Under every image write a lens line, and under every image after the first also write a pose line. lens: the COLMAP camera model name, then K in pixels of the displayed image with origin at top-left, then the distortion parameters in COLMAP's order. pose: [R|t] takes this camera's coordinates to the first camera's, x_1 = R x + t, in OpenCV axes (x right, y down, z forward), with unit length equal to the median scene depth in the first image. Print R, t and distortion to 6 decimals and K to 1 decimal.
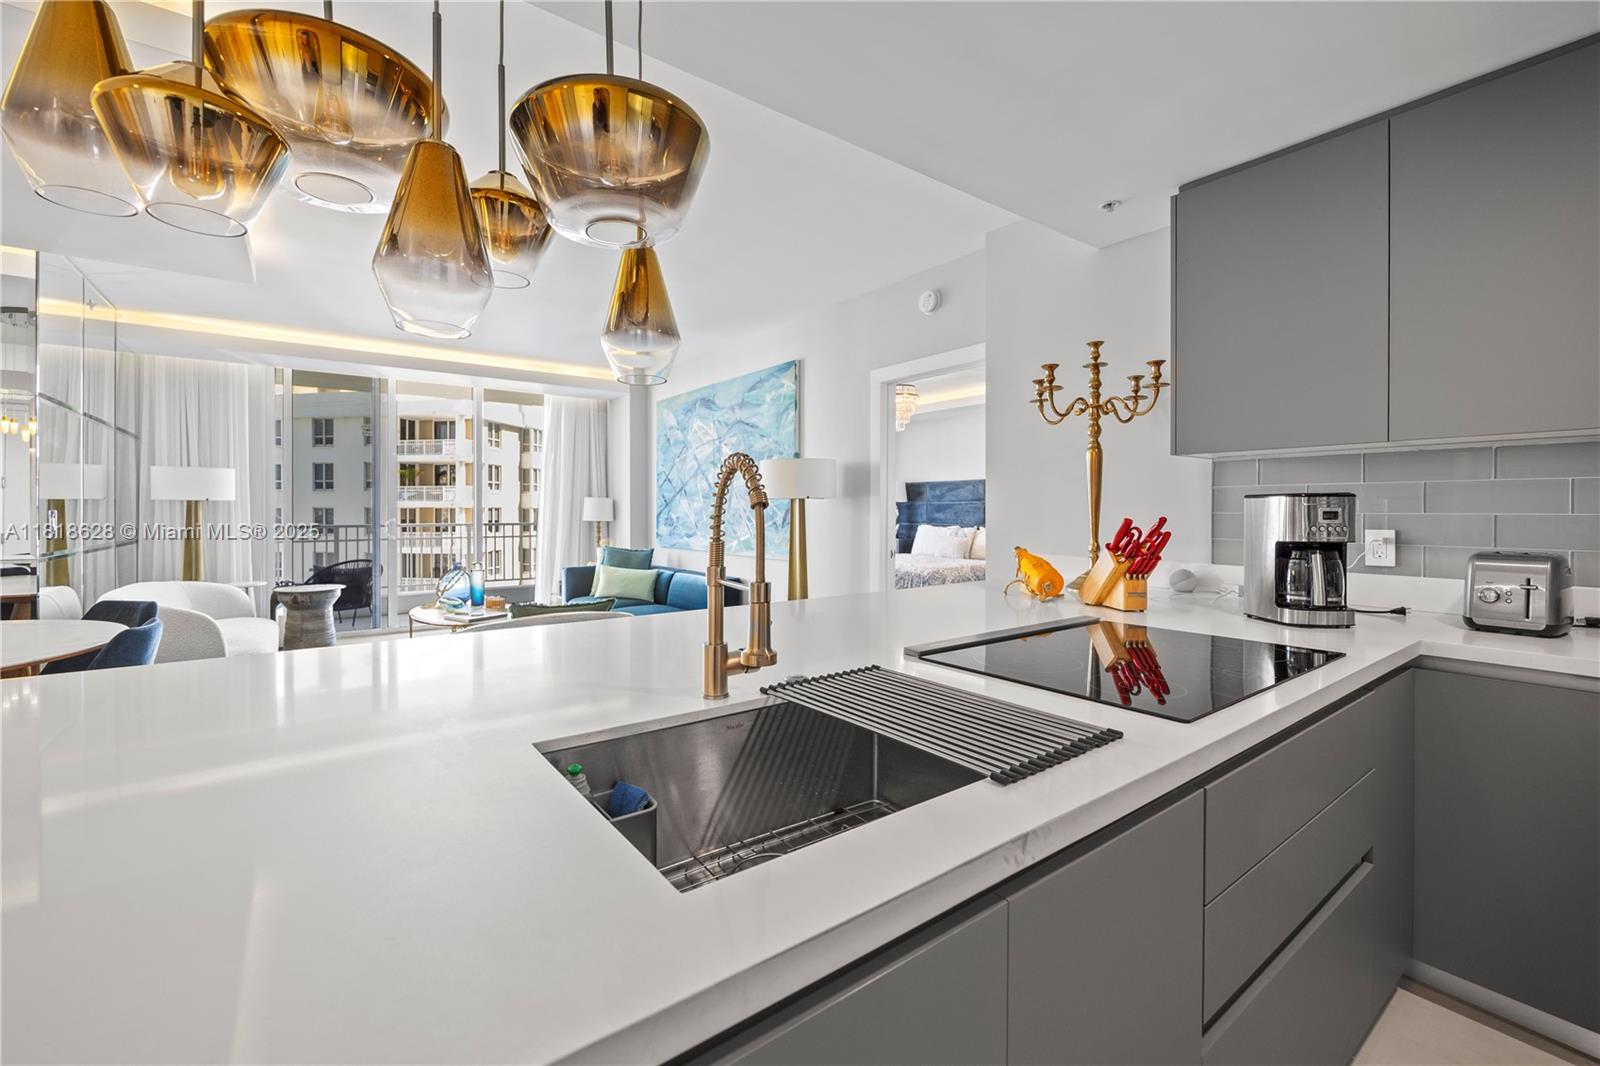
lens RADIAL K [[664.7, 0, 790.0], [0, 664.7, 515.9], [0, 0, 1]] dist [0.003724, -0.000552]
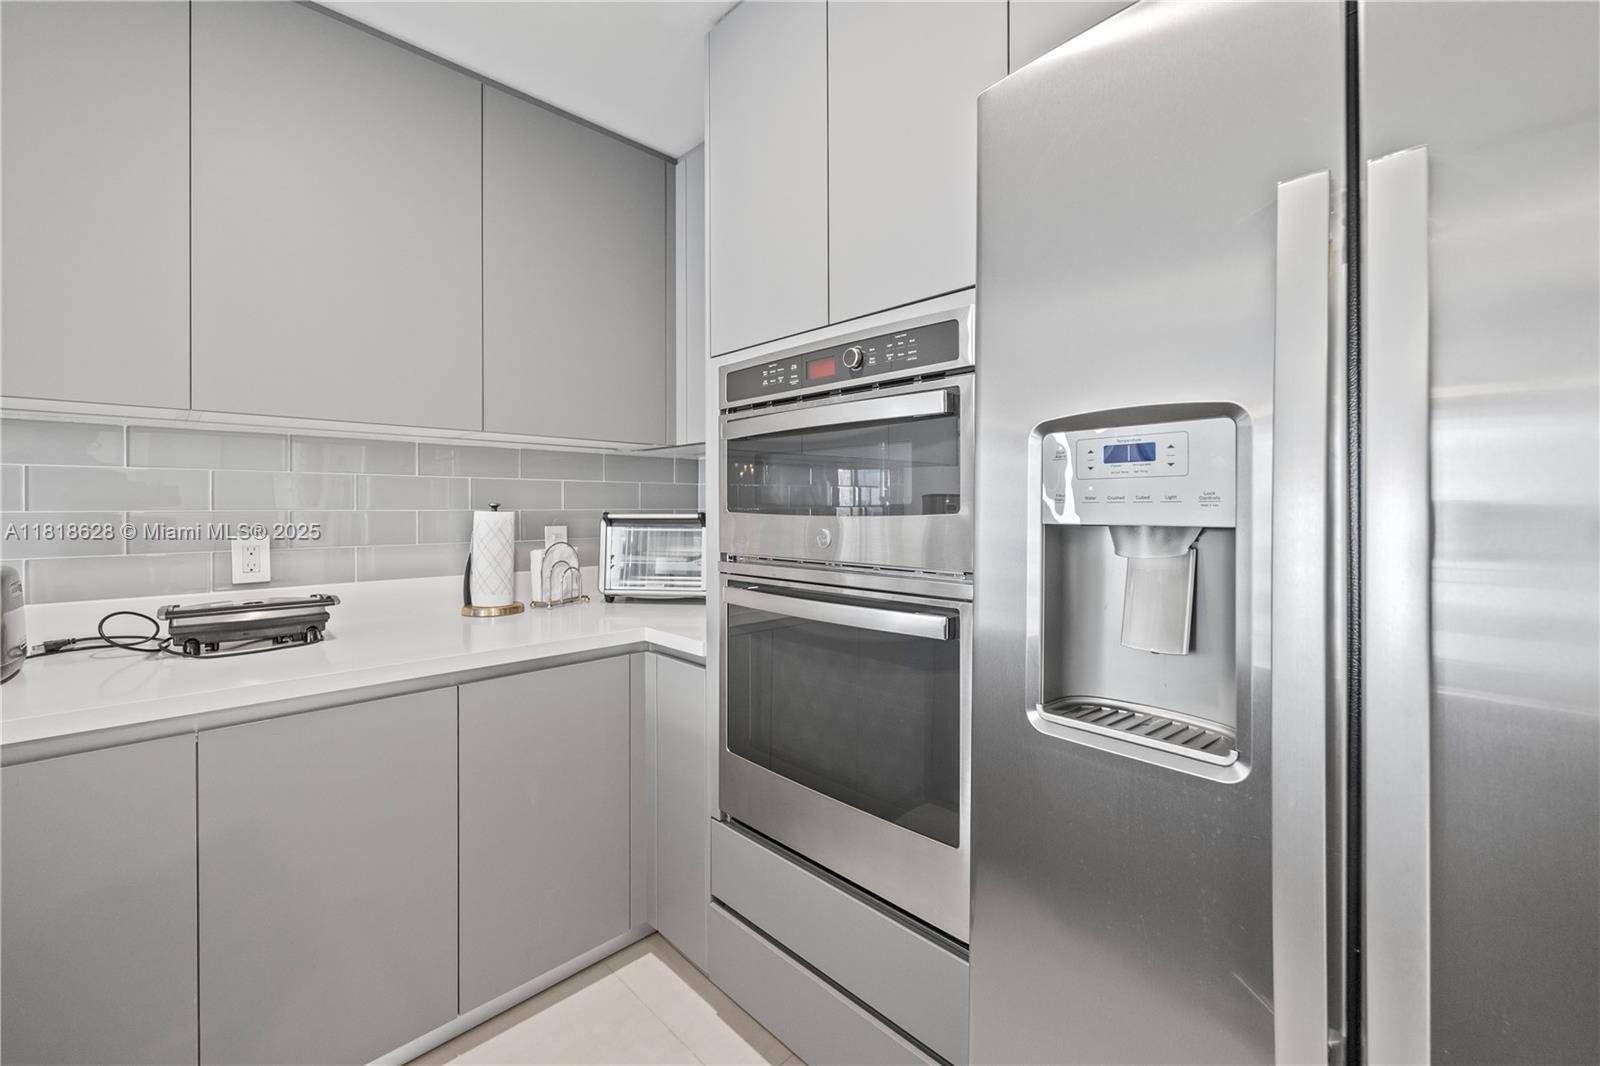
lens RADIAL K [[664.7, 0, 795.7], [0, 664.7, 500.9], [0, 0, 1]] dist [0.003724, -0.000552]
pose [[-0.128209, 0.006018, 0.991729, 0.107629], [0.006718, 0.999964, -0.005200, -0.001379], [-0.991724, 0.005995, -0.128245, 0.080099]]
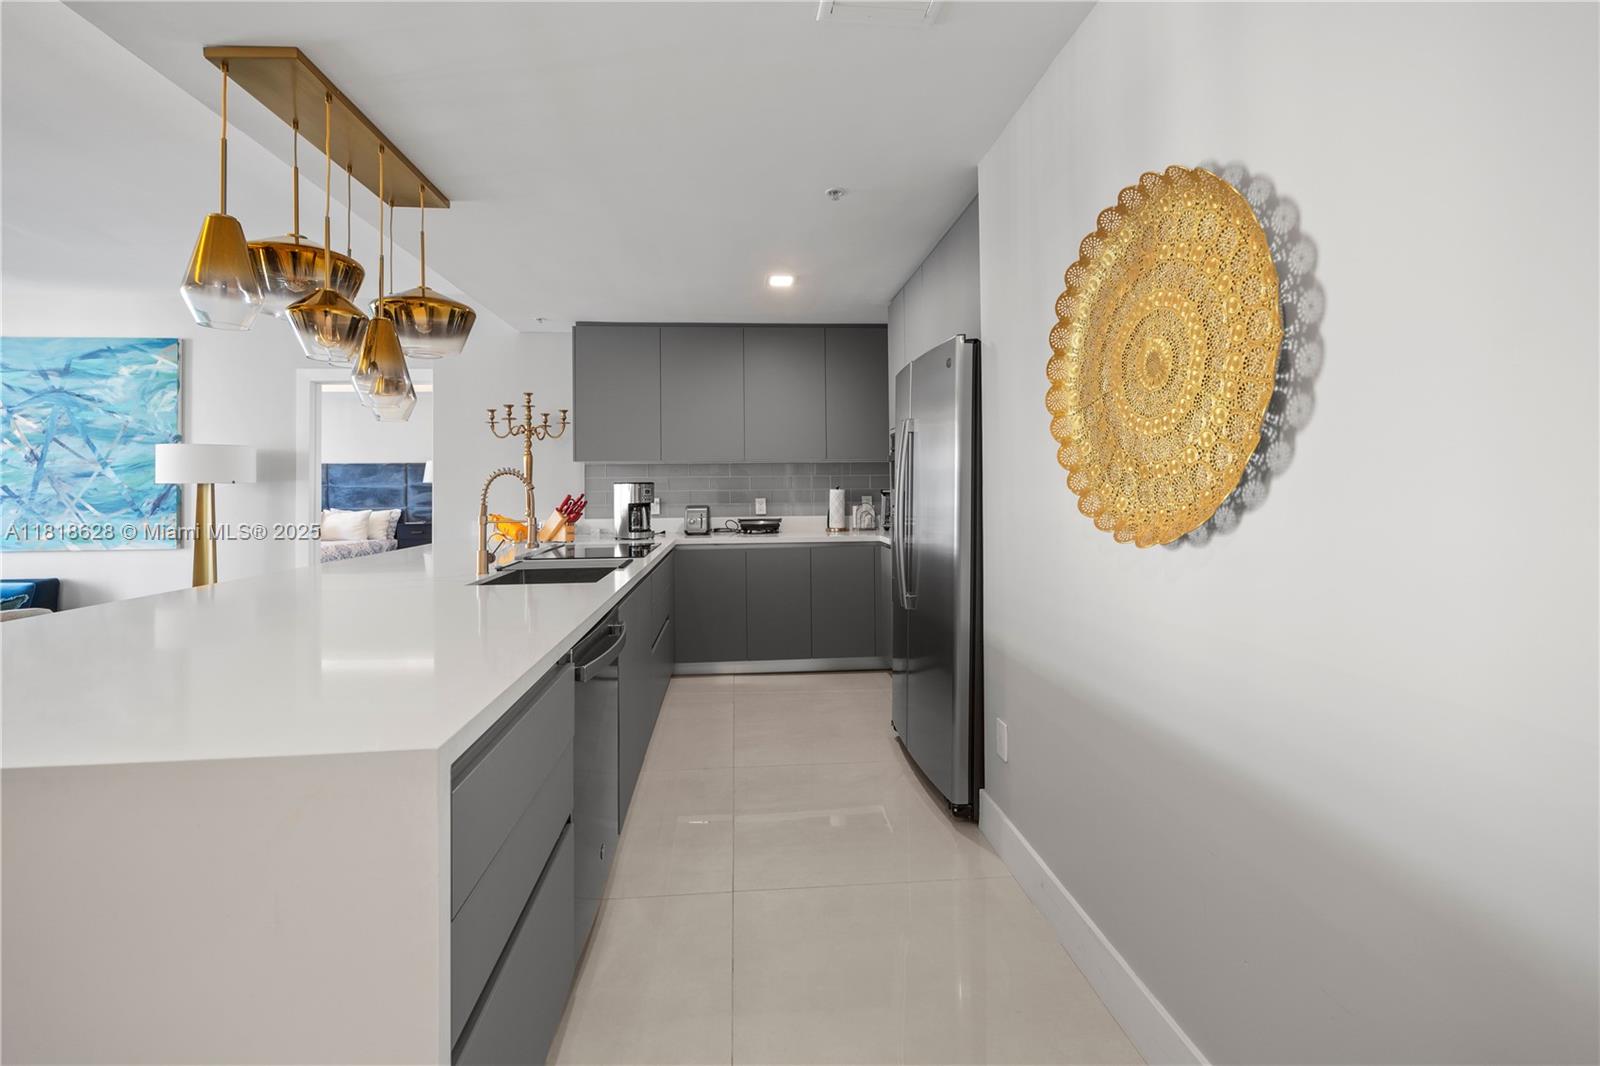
lens RADIAL K [[664.7, 0, 787.4], [0, 664.7, 475.6], [0, 0, 1]] dist [0.003724, -0.000552]
pose [[0.530125, 0.009080, 0.847871, -0.327618], [0.019439, 0.999550, -0.022859, 0.001936], [-0.847696, 0.028600, 0.529710, -0.239239]]
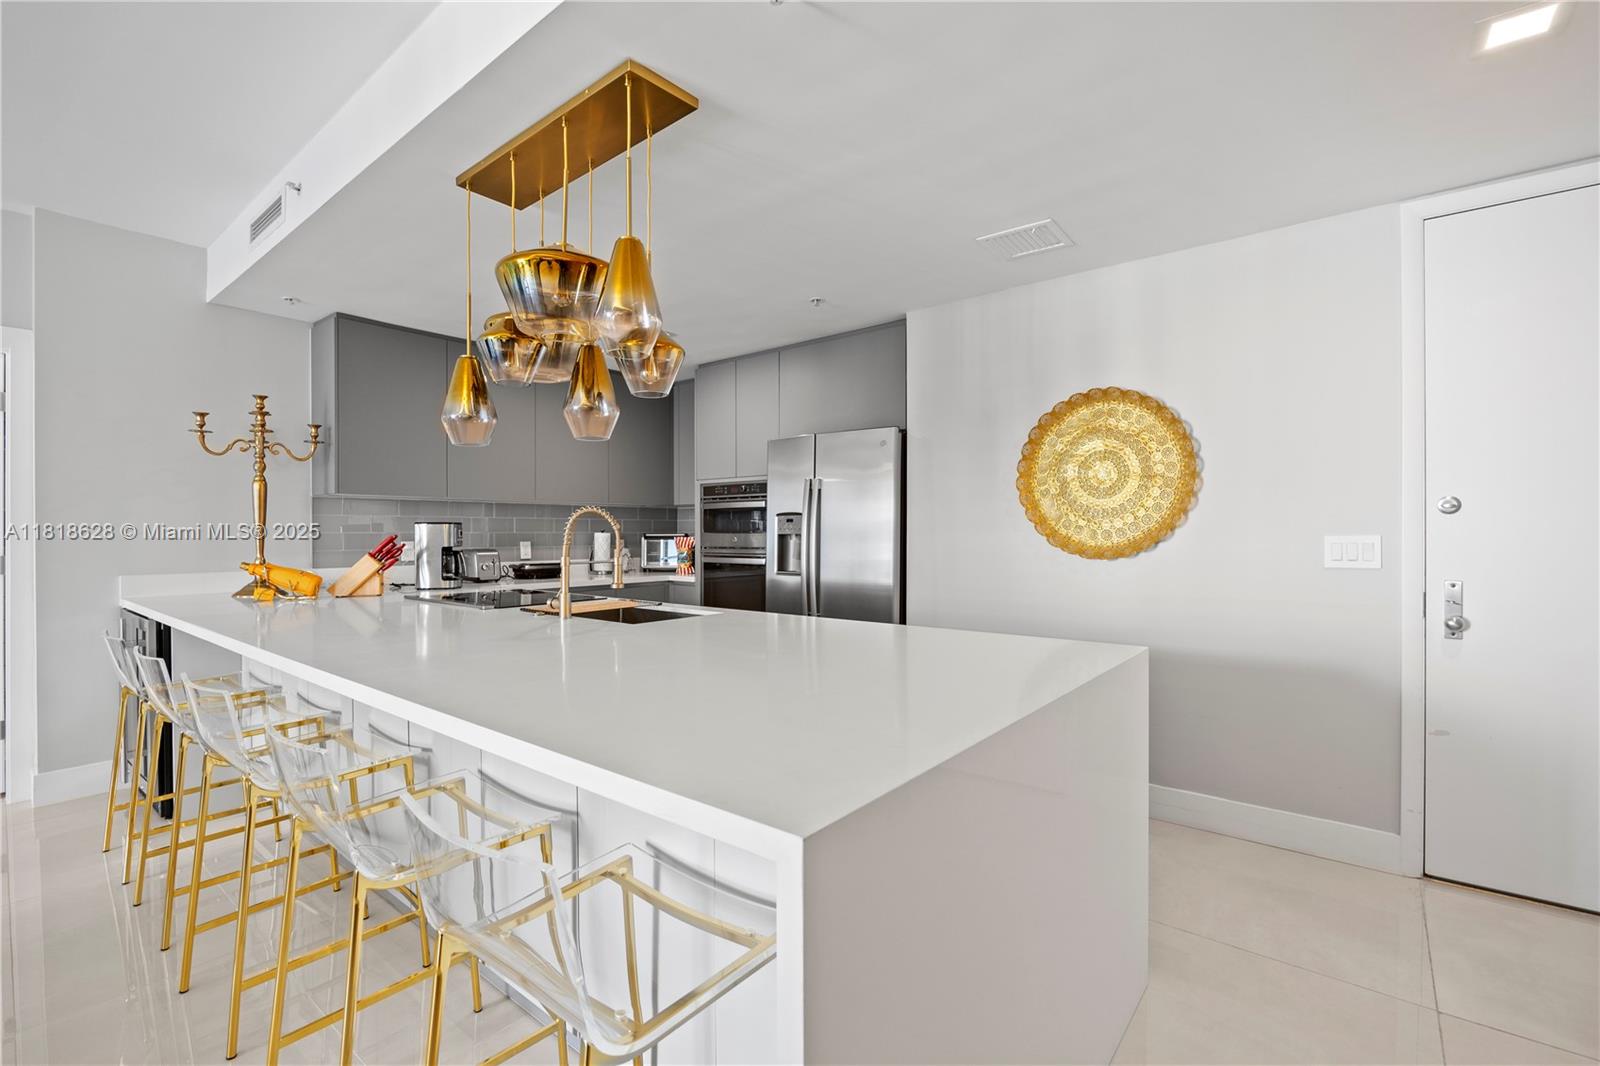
lens RADIAL K [[713.4, 0, 794.5], [0, 713.4, 530.8], [0, 0, 1]] dist [-0.000408, -0.001012]
pose [[-0.243140, 0.000011, 0.969991, -0.553060], [0.008610, 0.999961, 0.002147, -0.001539], [-0.969953, 0.008874, -0.243130, 0.186067]]
